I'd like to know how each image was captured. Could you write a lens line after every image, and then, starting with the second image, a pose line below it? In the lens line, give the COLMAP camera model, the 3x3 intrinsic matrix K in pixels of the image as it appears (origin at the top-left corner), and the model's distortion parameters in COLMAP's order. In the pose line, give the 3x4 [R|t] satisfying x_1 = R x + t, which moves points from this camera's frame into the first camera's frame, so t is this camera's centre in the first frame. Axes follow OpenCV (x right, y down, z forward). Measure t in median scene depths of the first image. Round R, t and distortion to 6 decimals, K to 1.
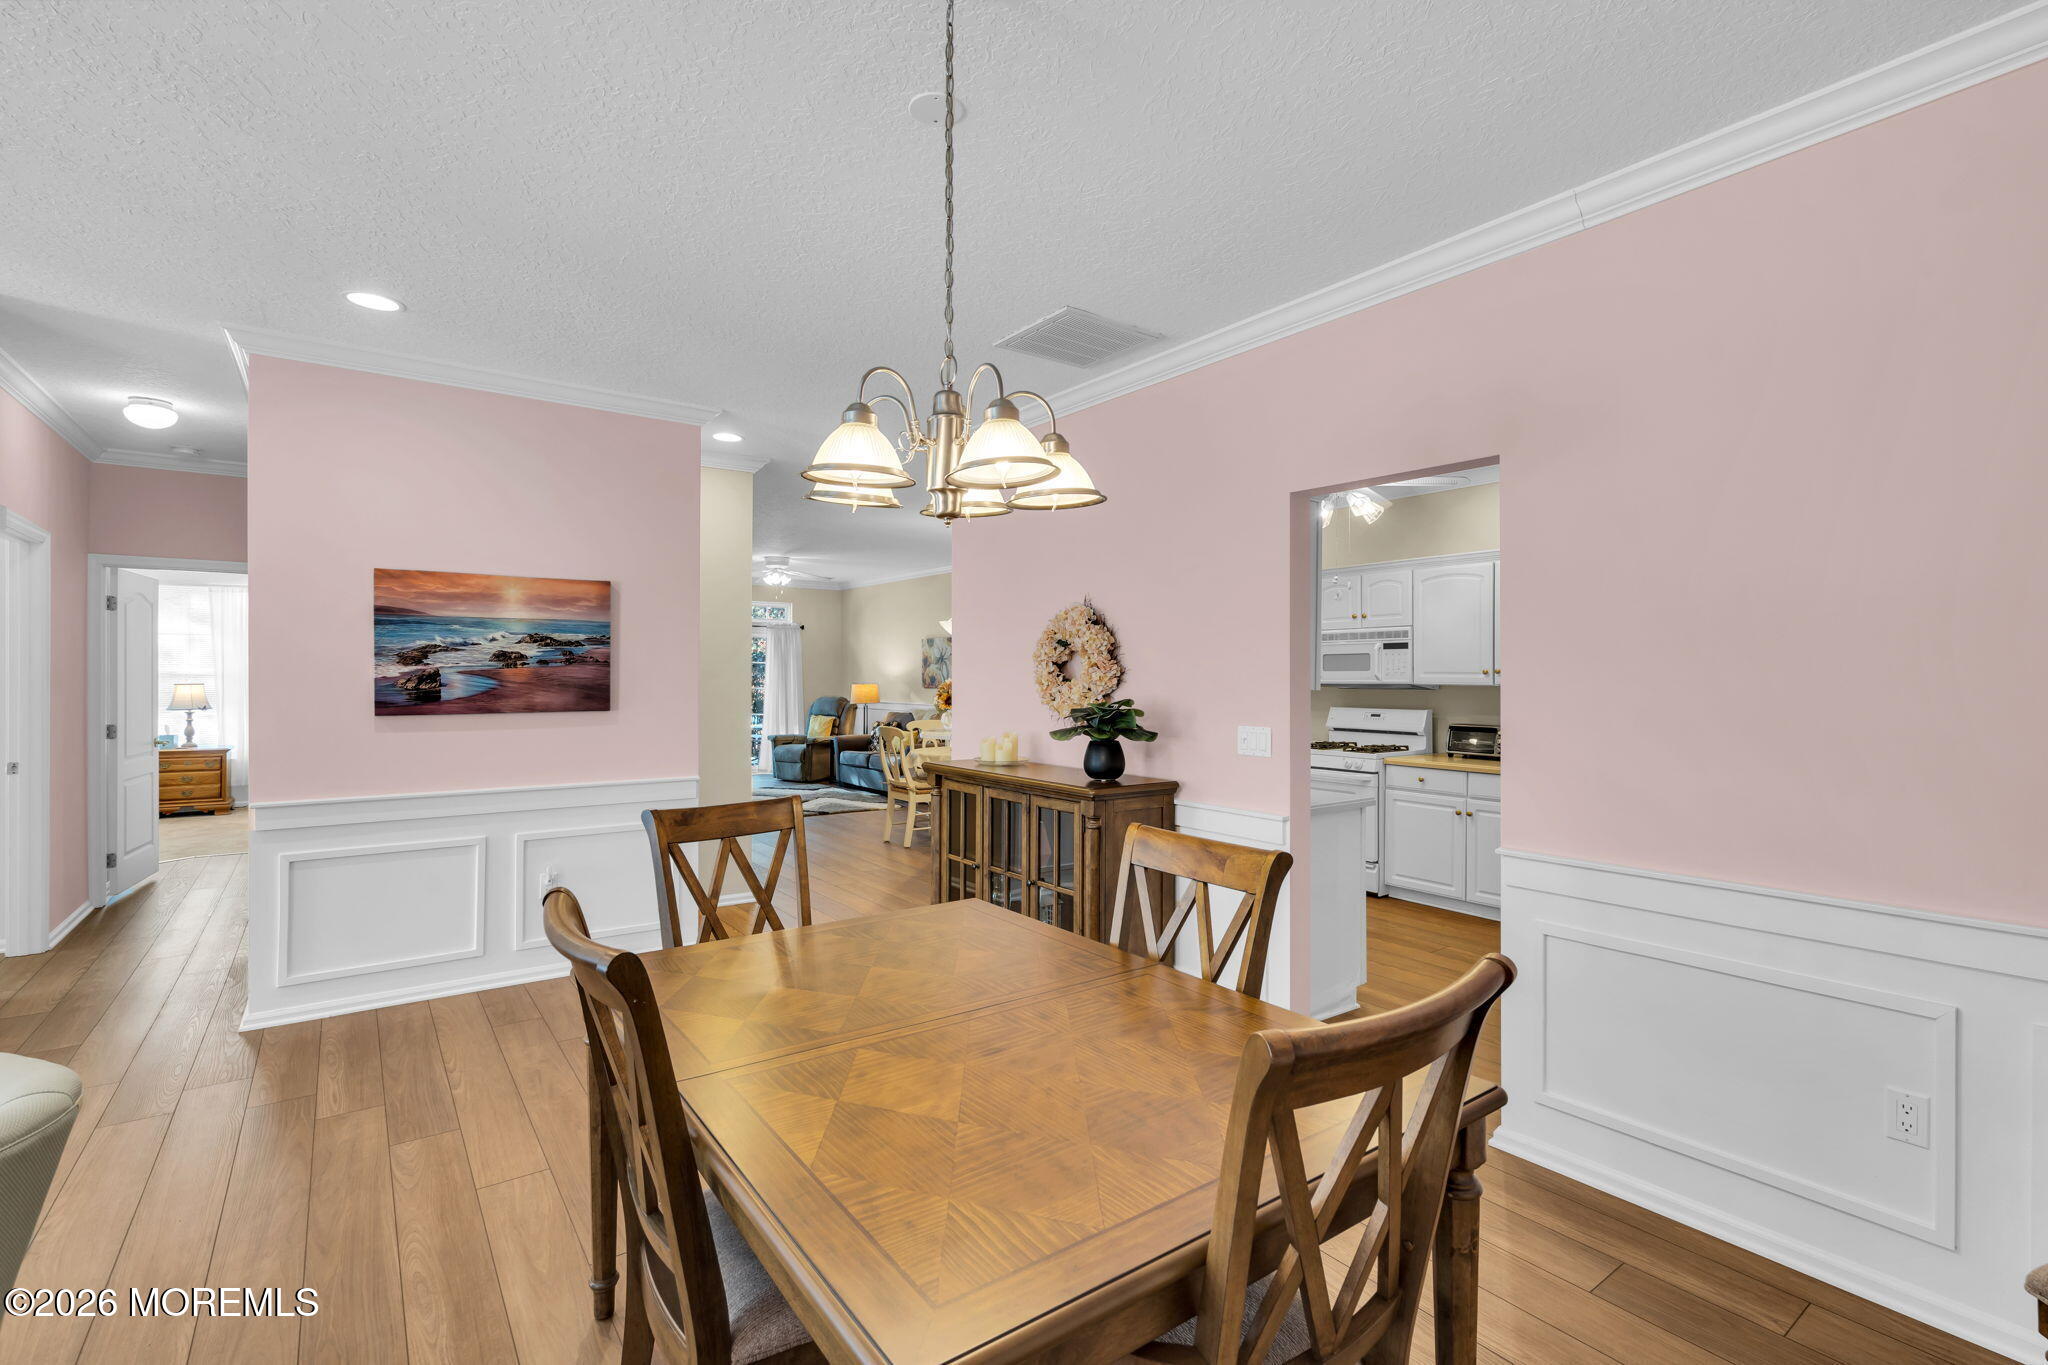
lens RADIAL K [[935.5, 0, 1028.8], [0, 935.5, 683.5], [0, 0, 1]] dist [-0.000338, 0.000015]
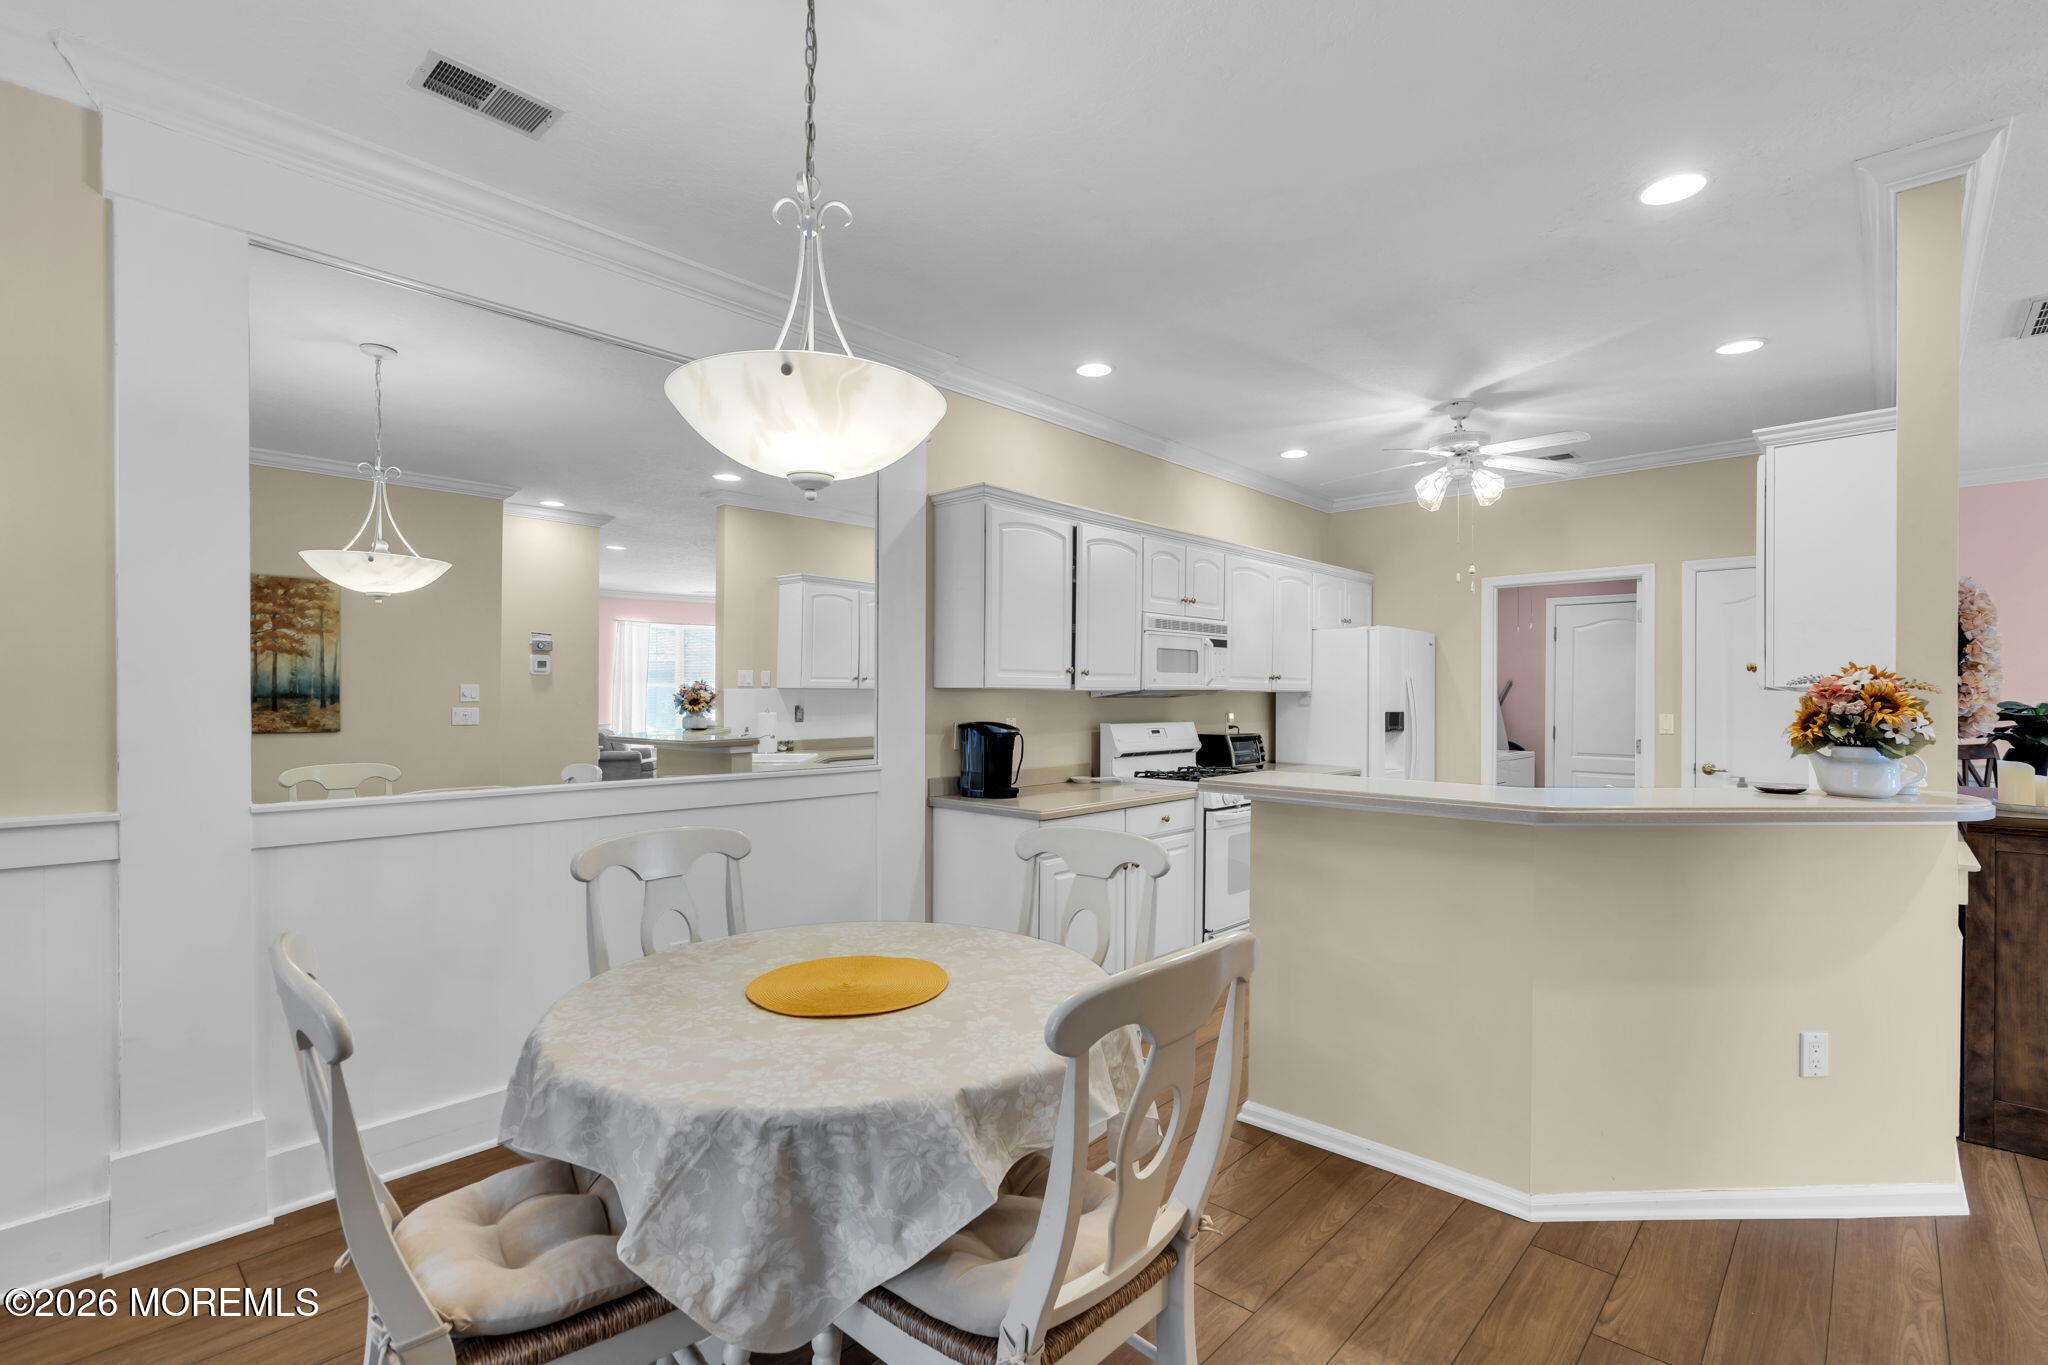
lens RADIAL K [[935.5, 0, 1028.8], [0, 935.5, 683.5], [0, 0, 1]] dist [-0.000338, 0.000015]
pose [[-0.191277, 0.007460, 0.981508, -0.234547], [0.002291, 0.999972, -0.007154, 0.000290], [-0.981533, 0.000880, -0.191289, 0.818550]]
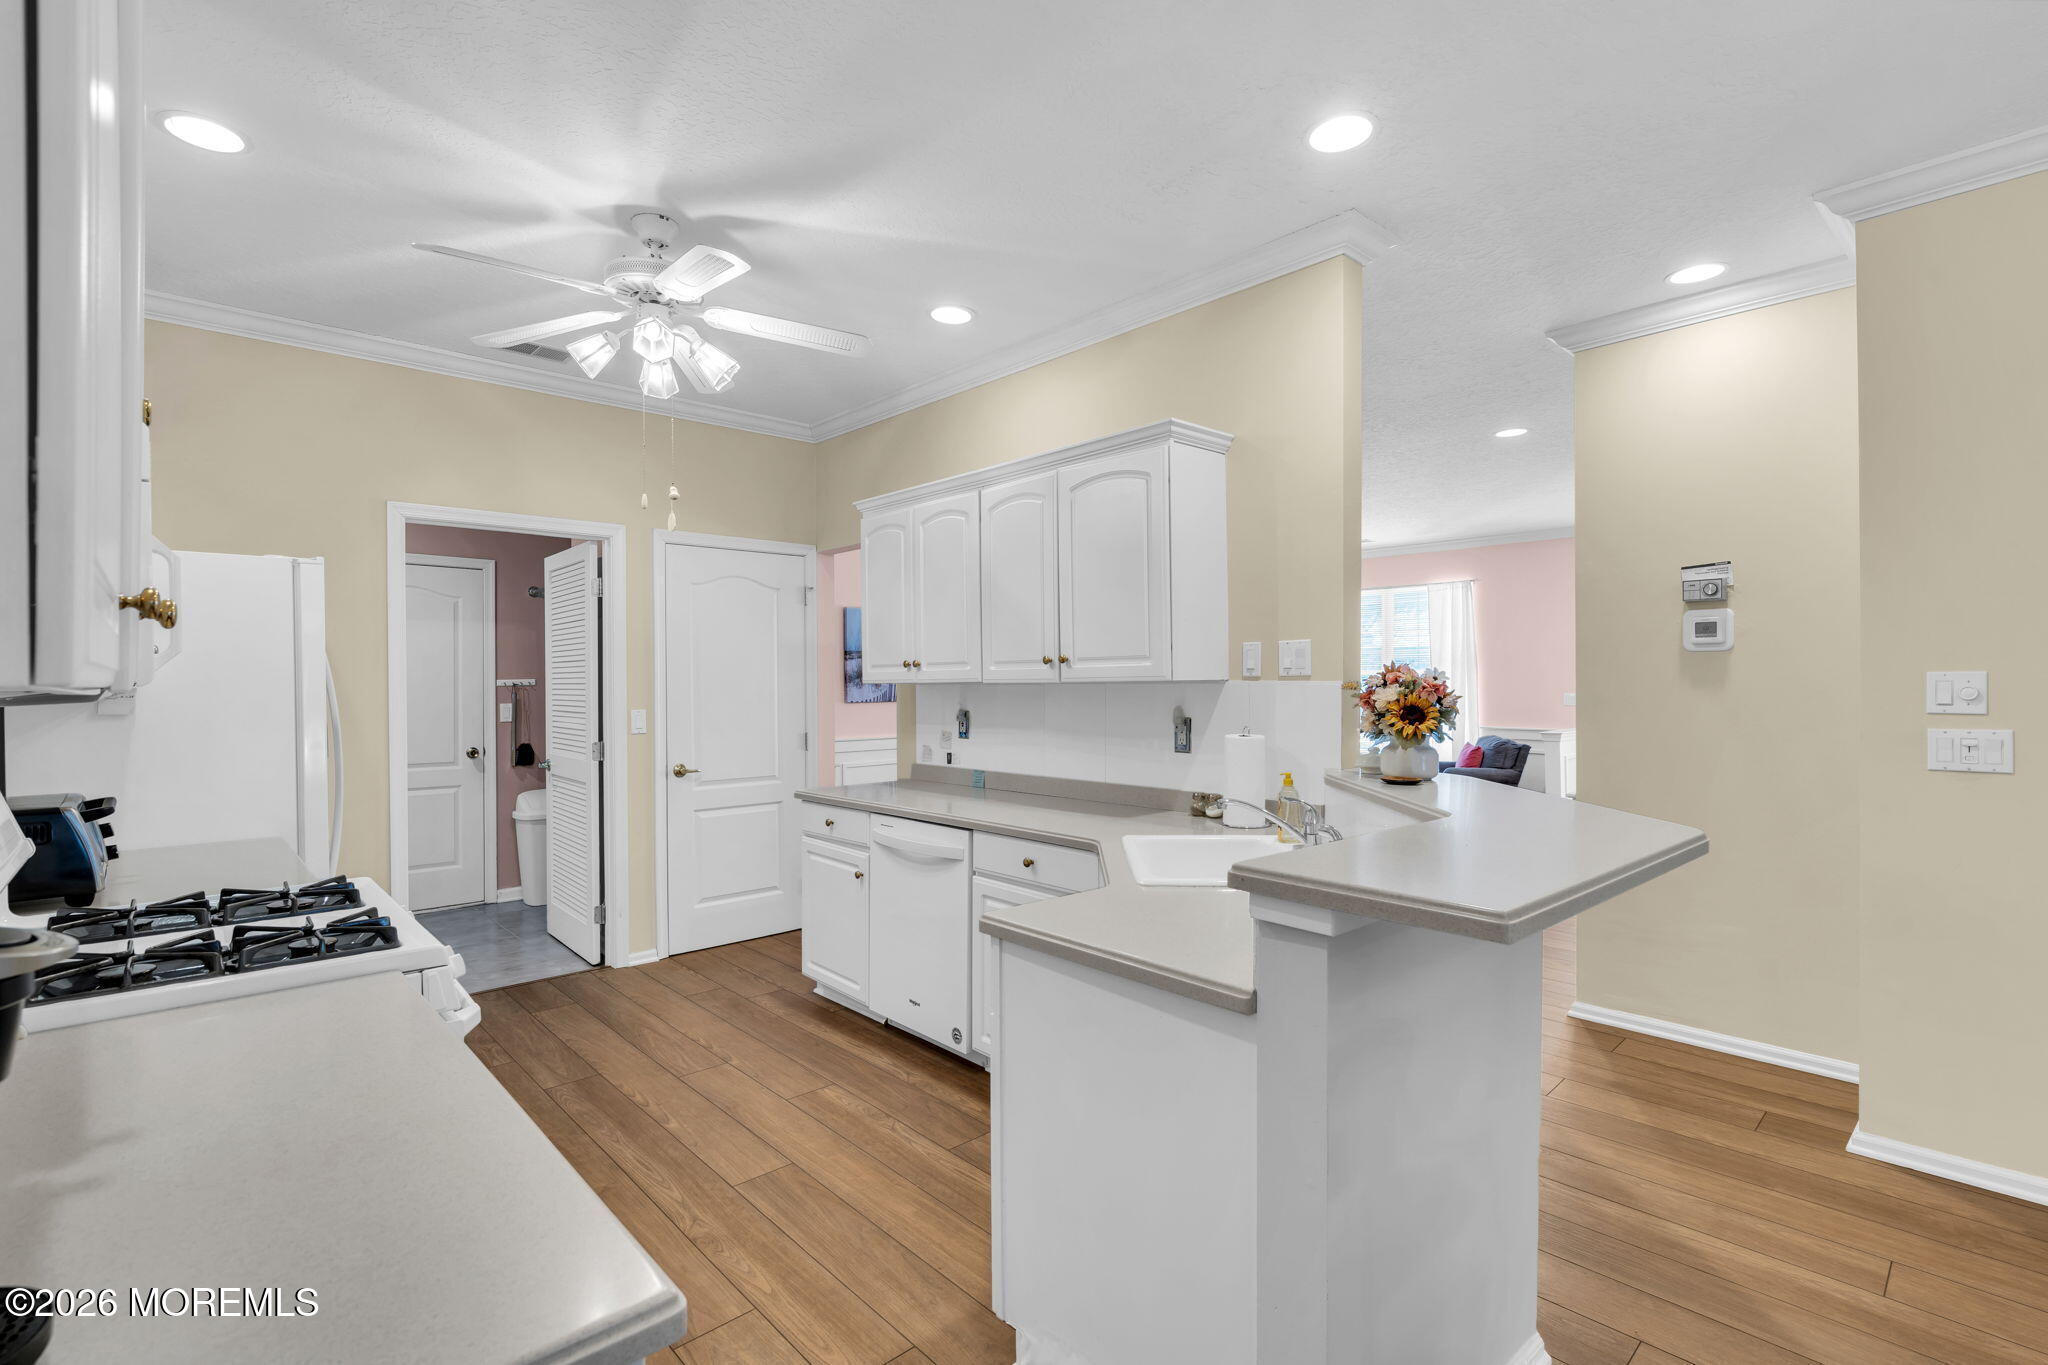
lens RADIAL K [[935.5, 0, 1028.8], [0, 935.5, 683.5], [0, 0, 1]] dist [-0.000338, 0.000015]
pose [[-0.993048, 0.001511, -0.117697, 0.096546], [0.000566, 0.999967, 0.008058, -0.001067], [0.117705, 0.007936, -0.993017, 0.820609]]
